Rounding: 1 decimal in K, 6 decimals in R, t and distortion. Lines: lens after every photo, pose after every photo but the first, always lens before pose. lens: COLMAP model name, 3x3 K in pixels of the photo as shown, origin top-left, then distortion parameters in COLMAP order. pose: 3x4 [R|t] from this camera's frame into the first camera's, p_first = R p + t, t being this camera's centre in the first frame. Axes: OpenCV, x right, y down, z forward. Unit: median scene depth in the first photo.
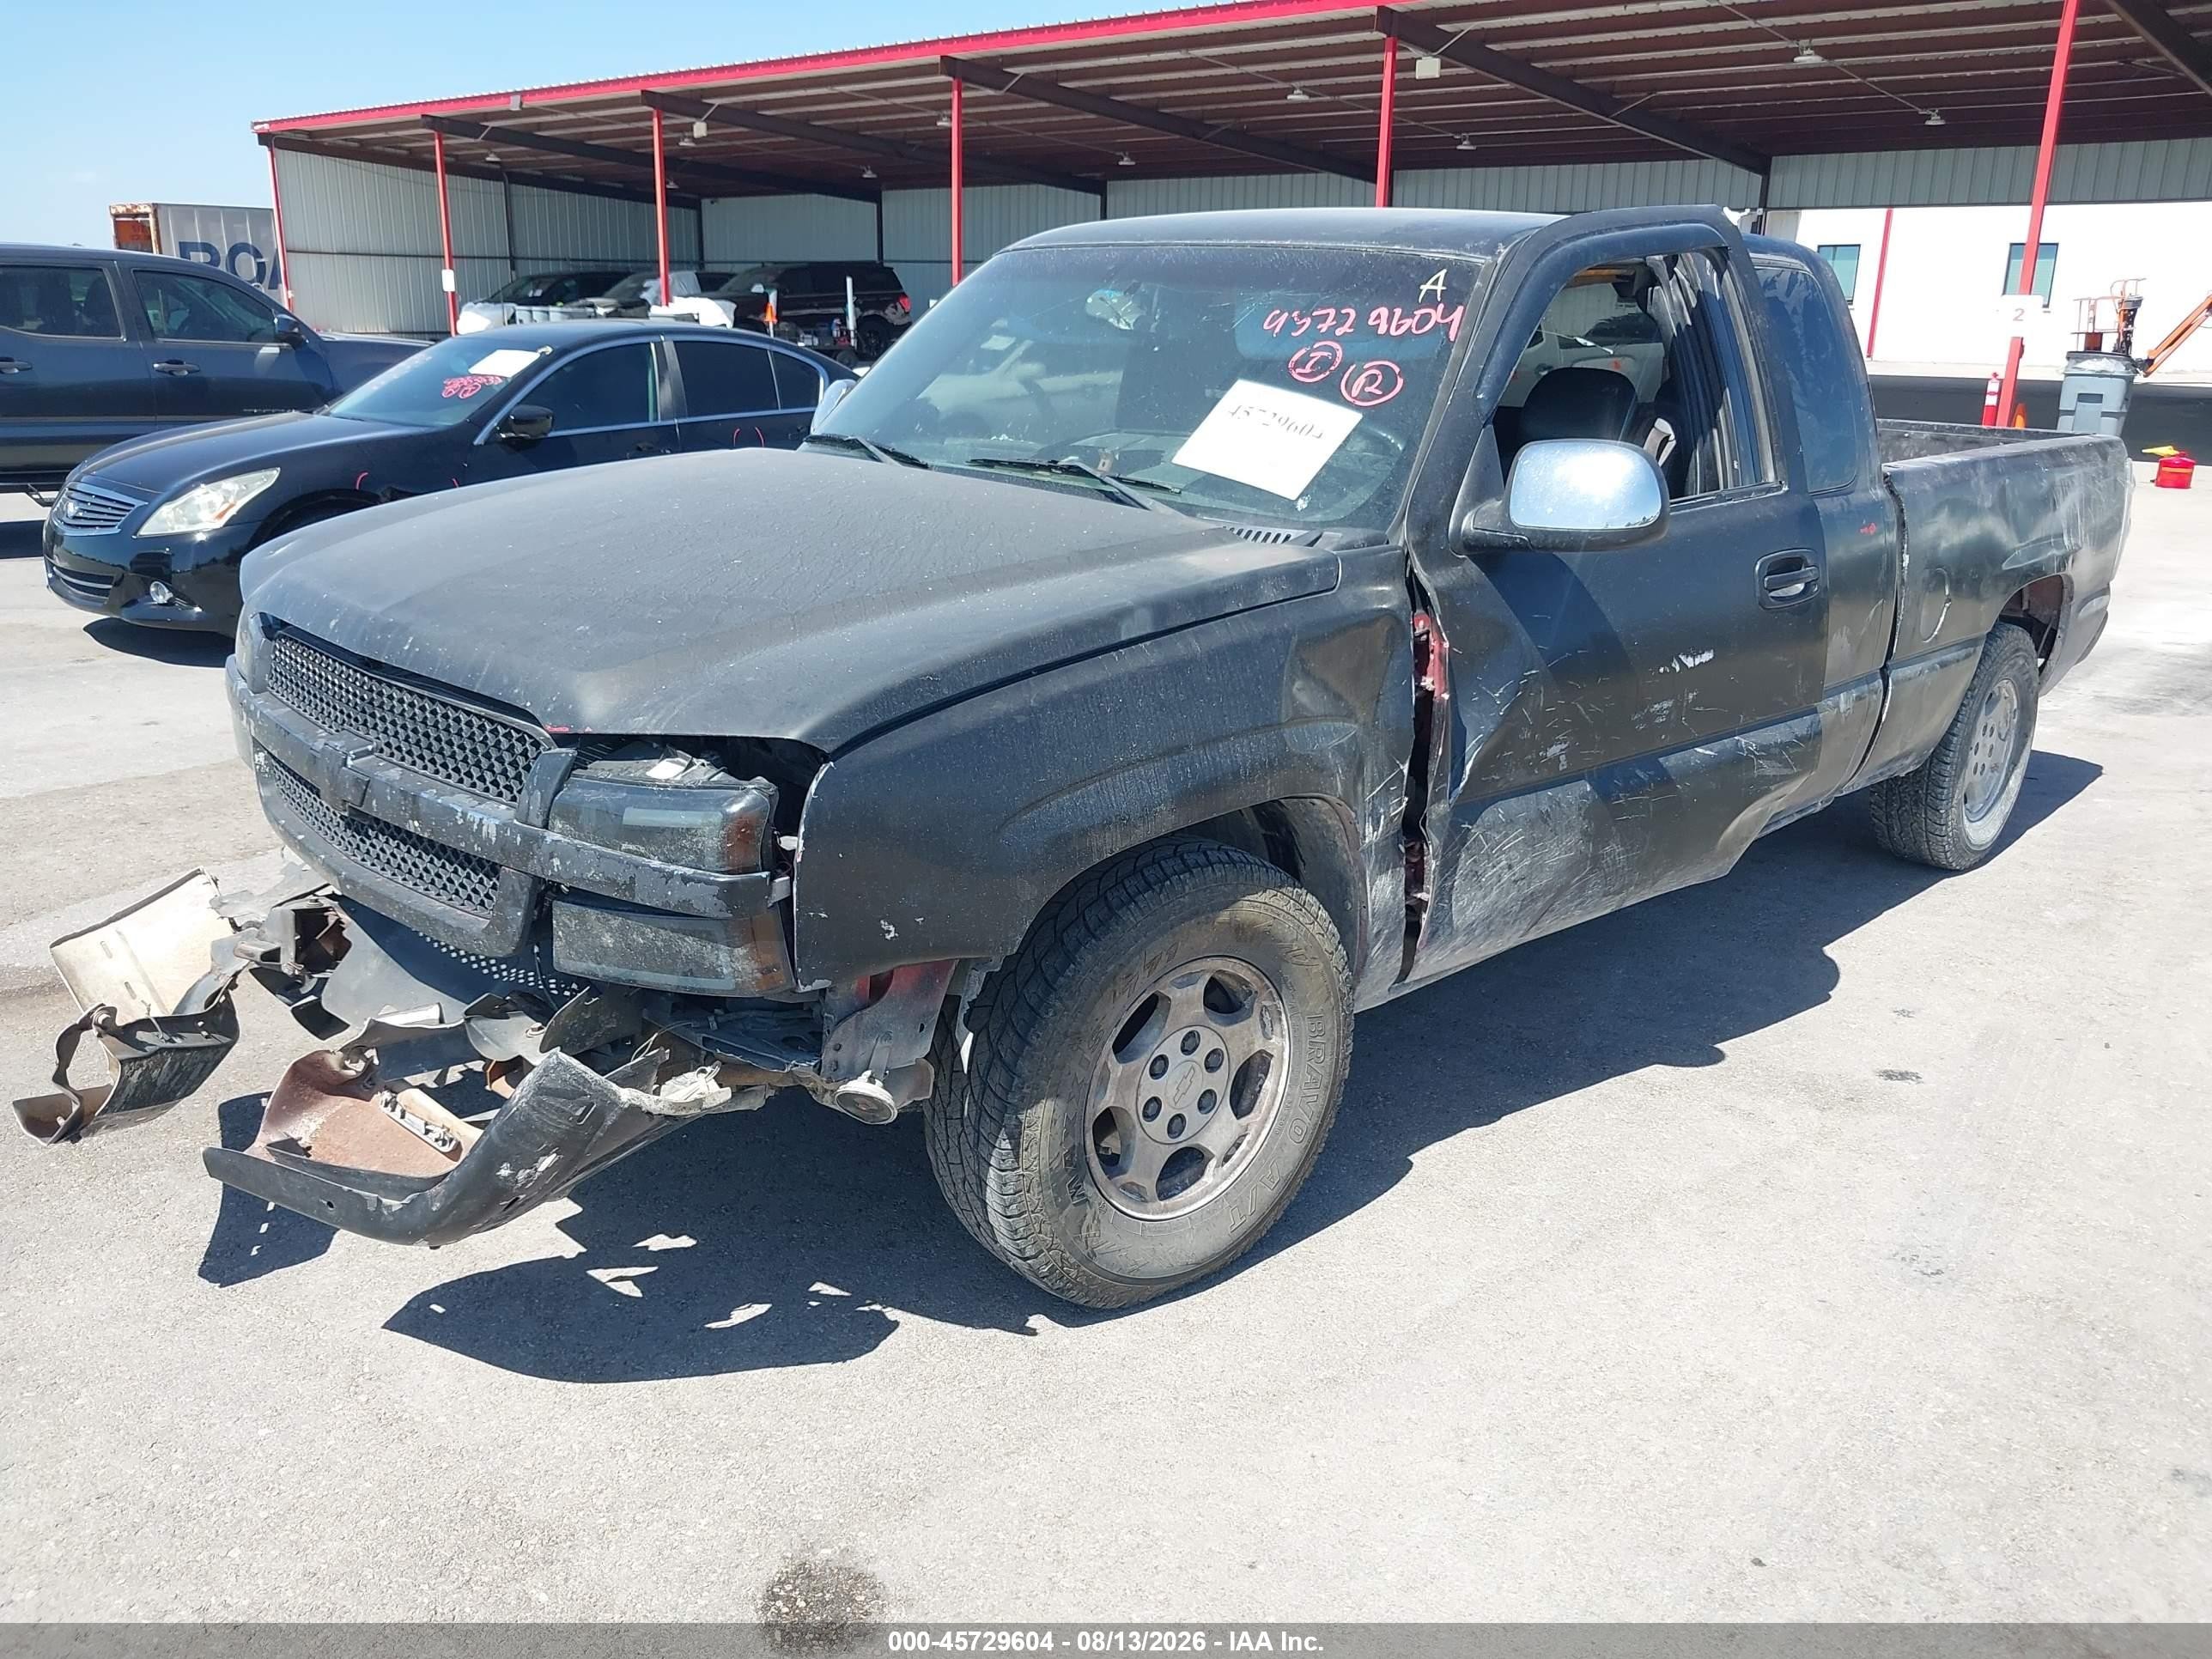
lens RADIAL K [[1752.7, 0, 1101.8], [0, 1752.7, 828.8], [0, 0, 1]] dist [0.057800, -0.098381]
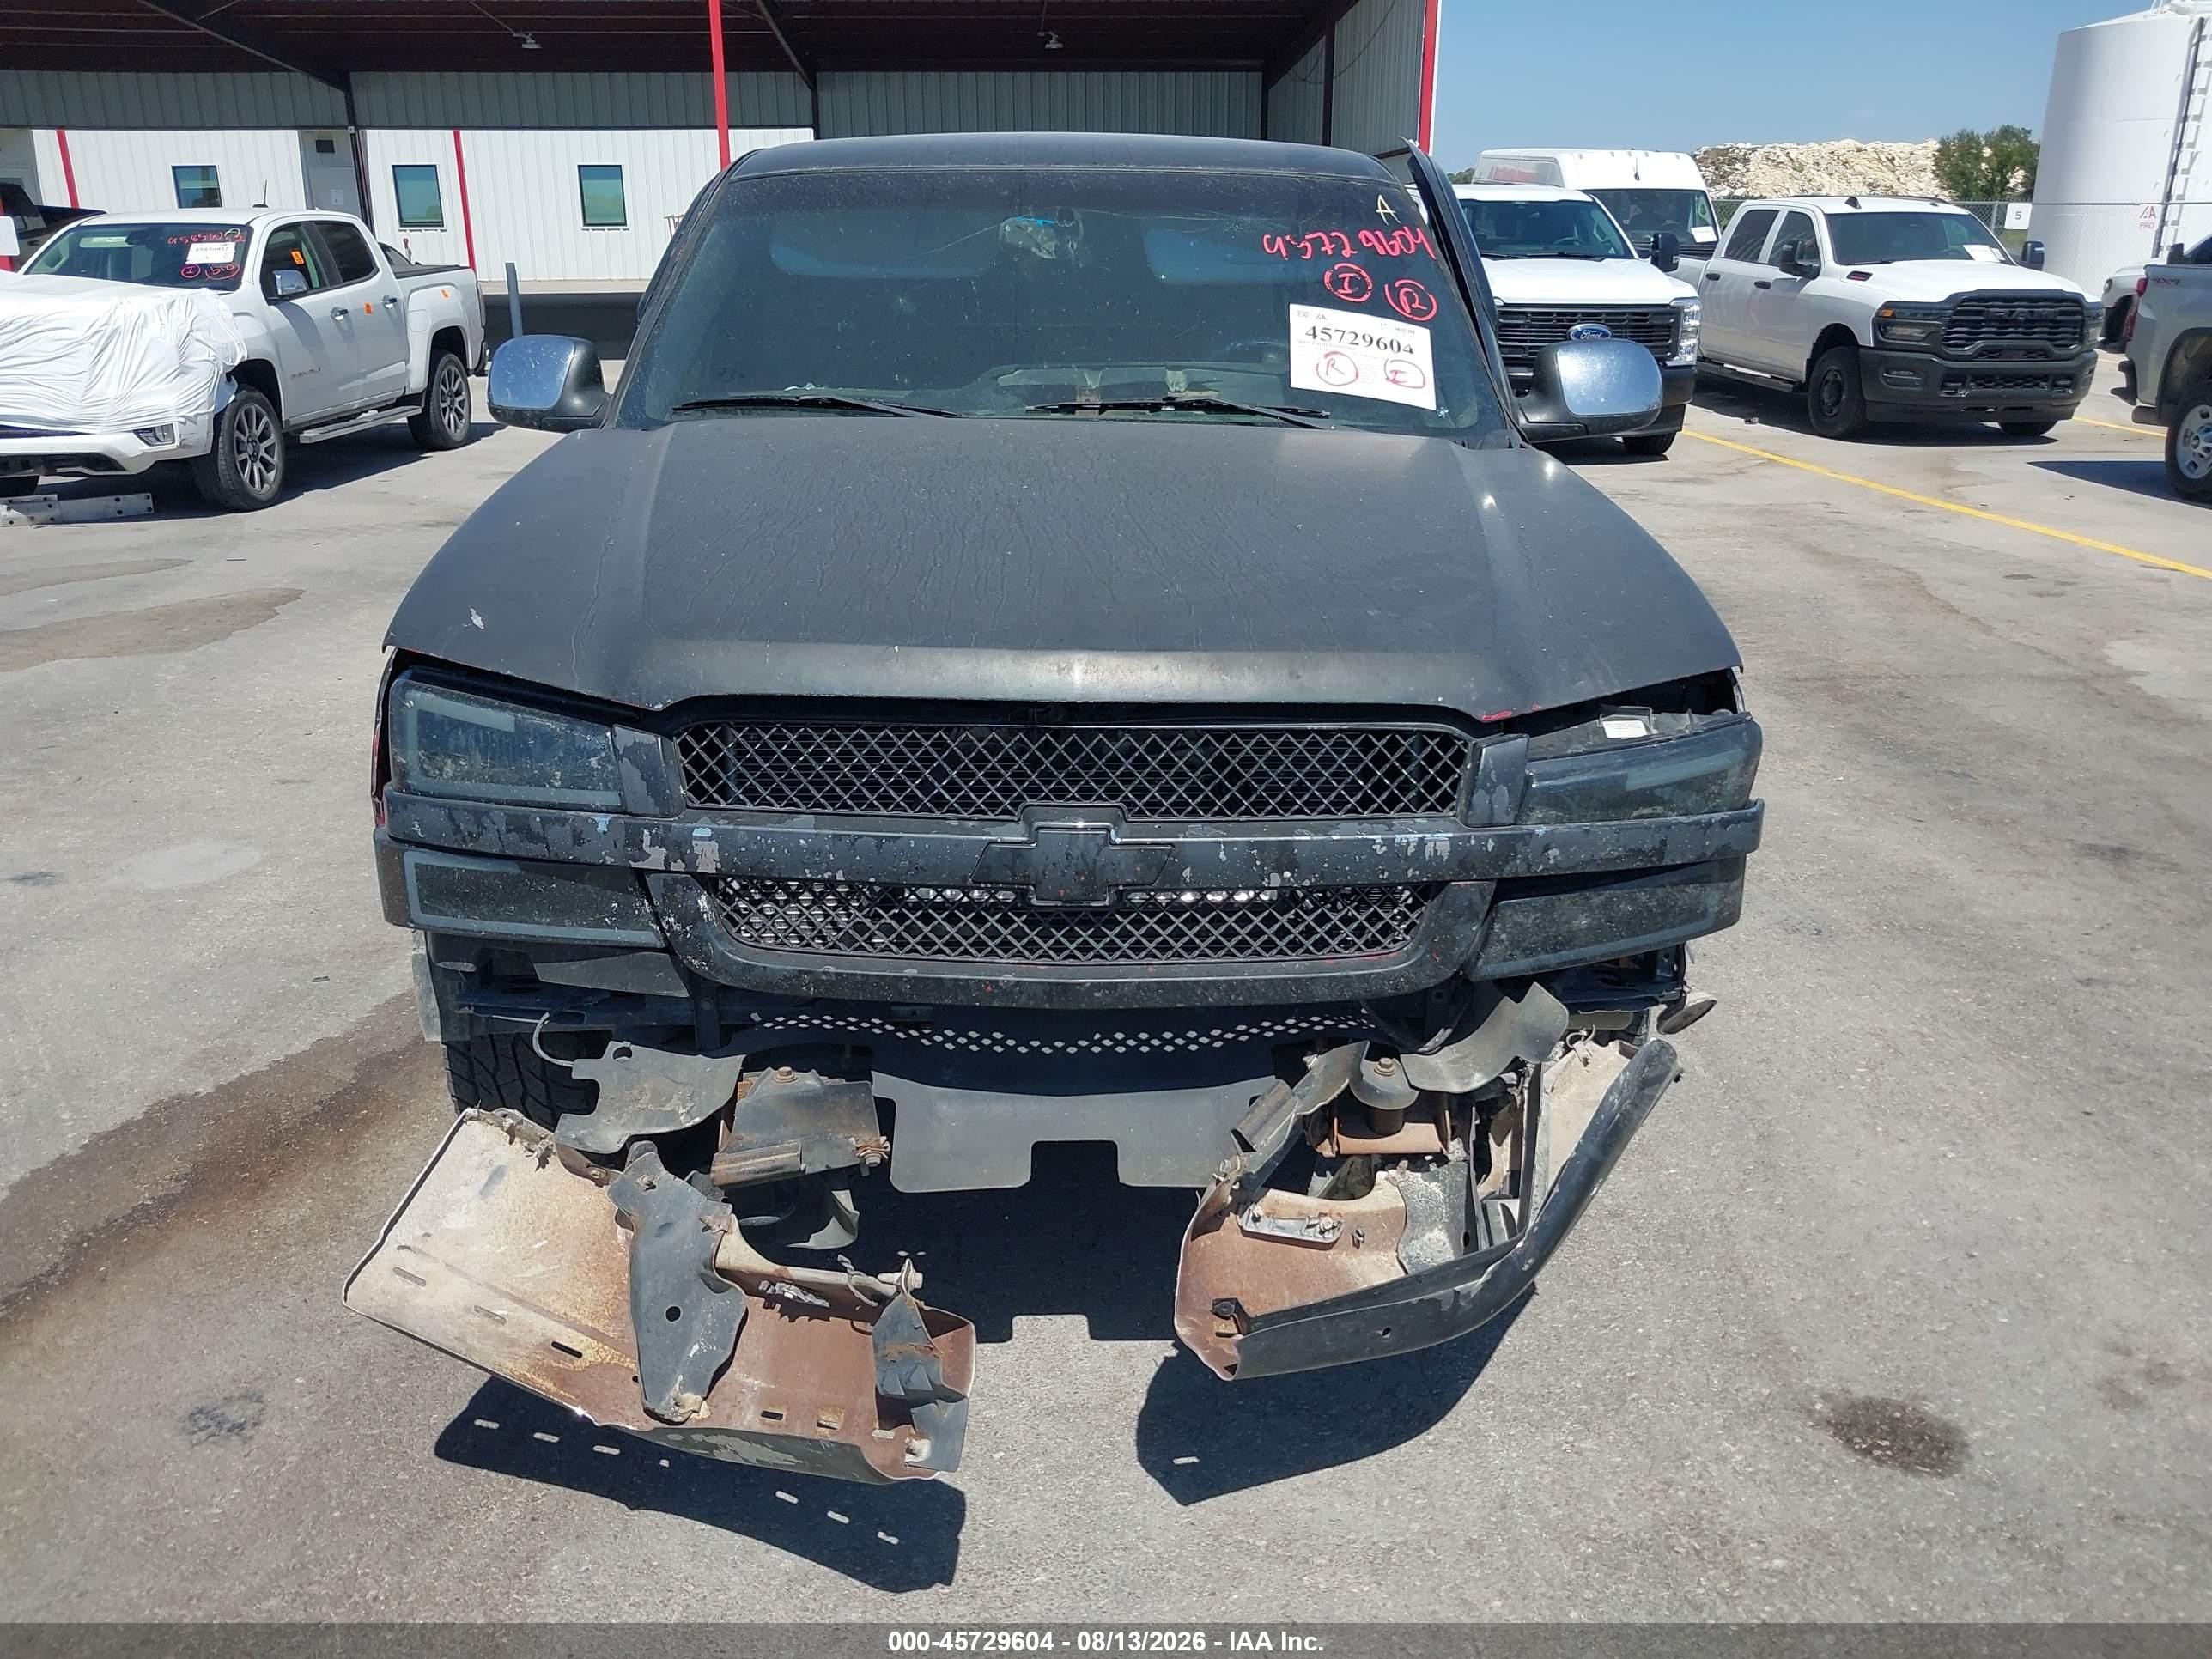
lens RADIAL K [[1775.8, 0, 1106.0], [0, 1775.8, 829.5], [0, 0, 1]] dist [0.047637, -0.086774]
pose [[0.680893, -0.247661, 0.689238, -0.870947], [0.221950, 0.966611, 0.128066, -0.129317], [-0.697942, 0.065777, 0.713127, 0.399176]]
